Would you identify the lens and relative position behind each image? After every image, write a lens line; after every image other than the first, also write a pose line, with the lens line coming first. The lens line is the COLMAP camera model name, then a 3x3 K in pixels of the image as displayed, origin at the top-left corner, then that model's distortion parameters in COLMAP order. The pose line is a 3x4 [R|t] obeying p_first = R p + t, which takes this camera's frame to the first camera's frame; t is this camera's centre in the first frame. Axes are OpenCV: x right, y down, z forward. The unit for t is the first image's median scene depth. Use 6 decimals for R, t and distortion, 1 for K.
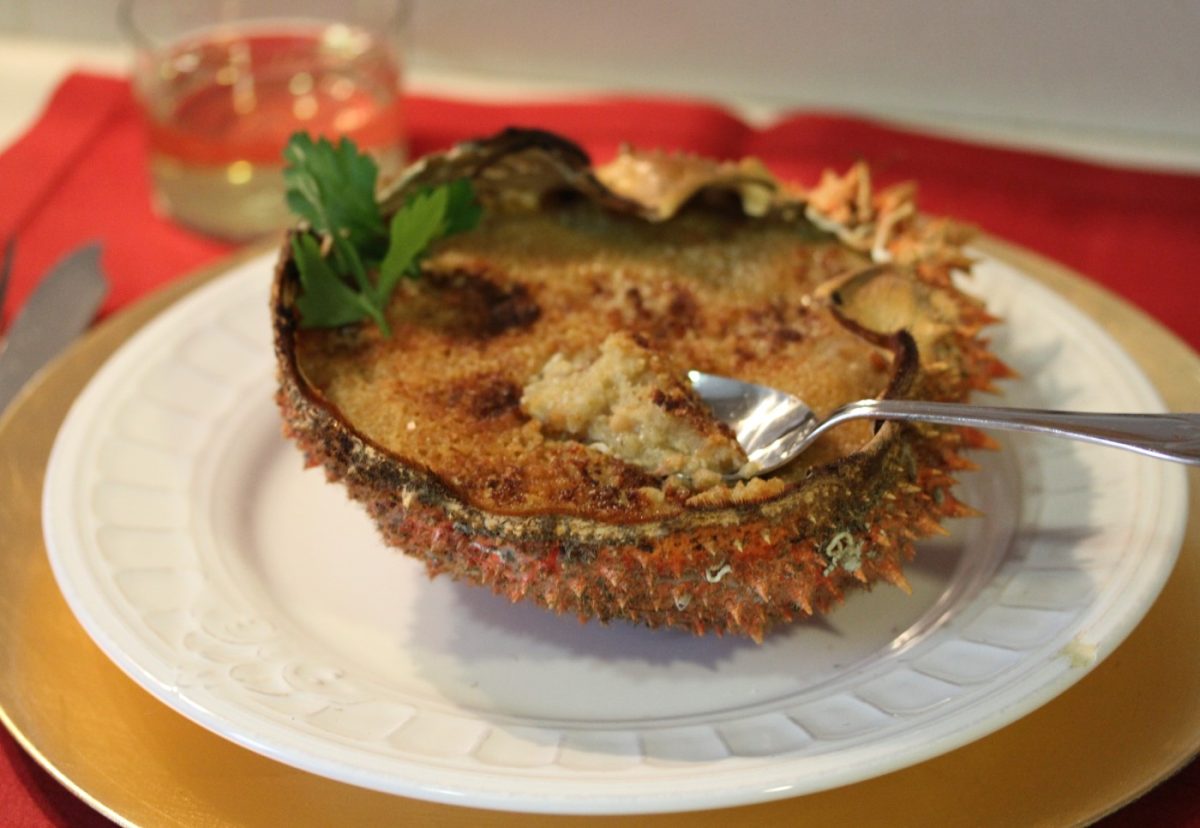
lens RADIAL K [[4150.3, 0, 600.0], [0, 4150.3, 414.0], [0, 0, 1]] dist [-0.406546, 0.827614]
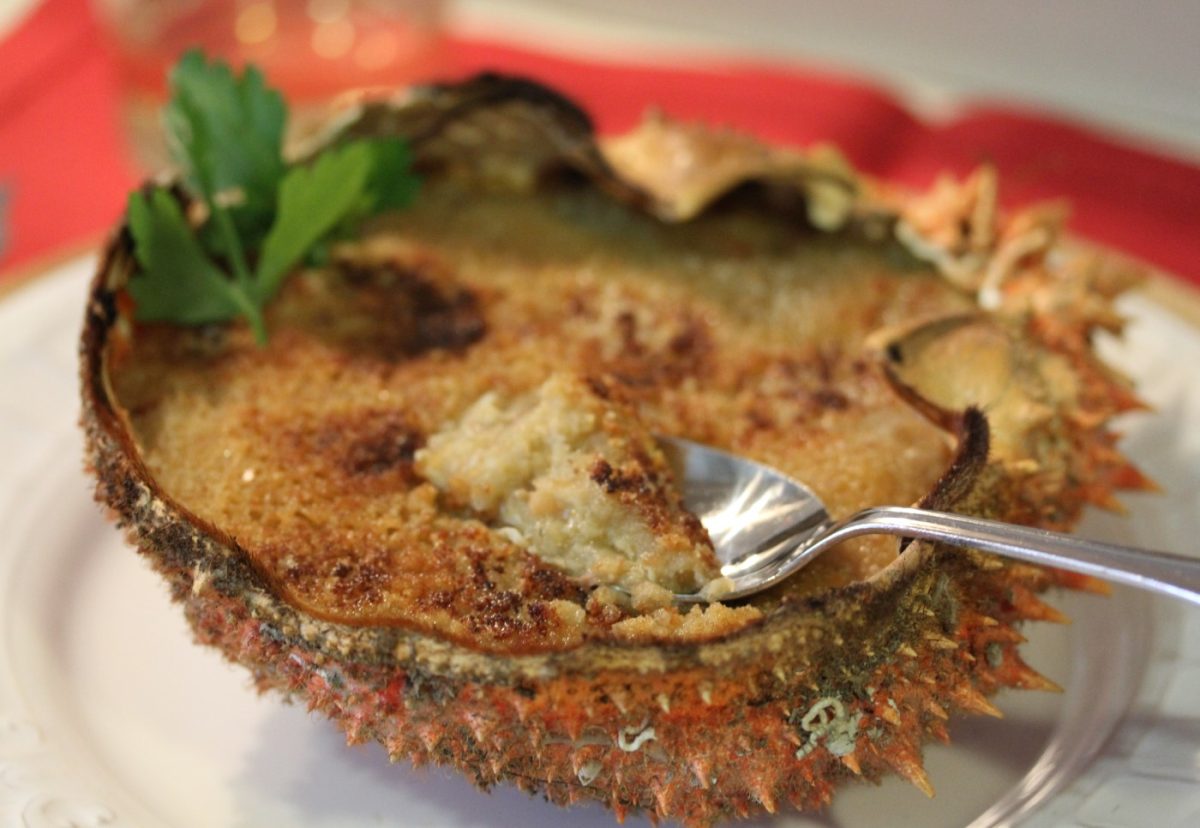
lens RADIAL K [[4150.3, 0, 600.0], [0, 4150.3, 414.0], [0, 0, 1]] dist [-0.406546, 0.827614]
pose [[0.986865, 0.099527, -0.127248, 0.101337], [-0.100011, 0.994983, 0.002599, -0.015258], [0.126869, 0.010161, 0.991867, 0.320319]]
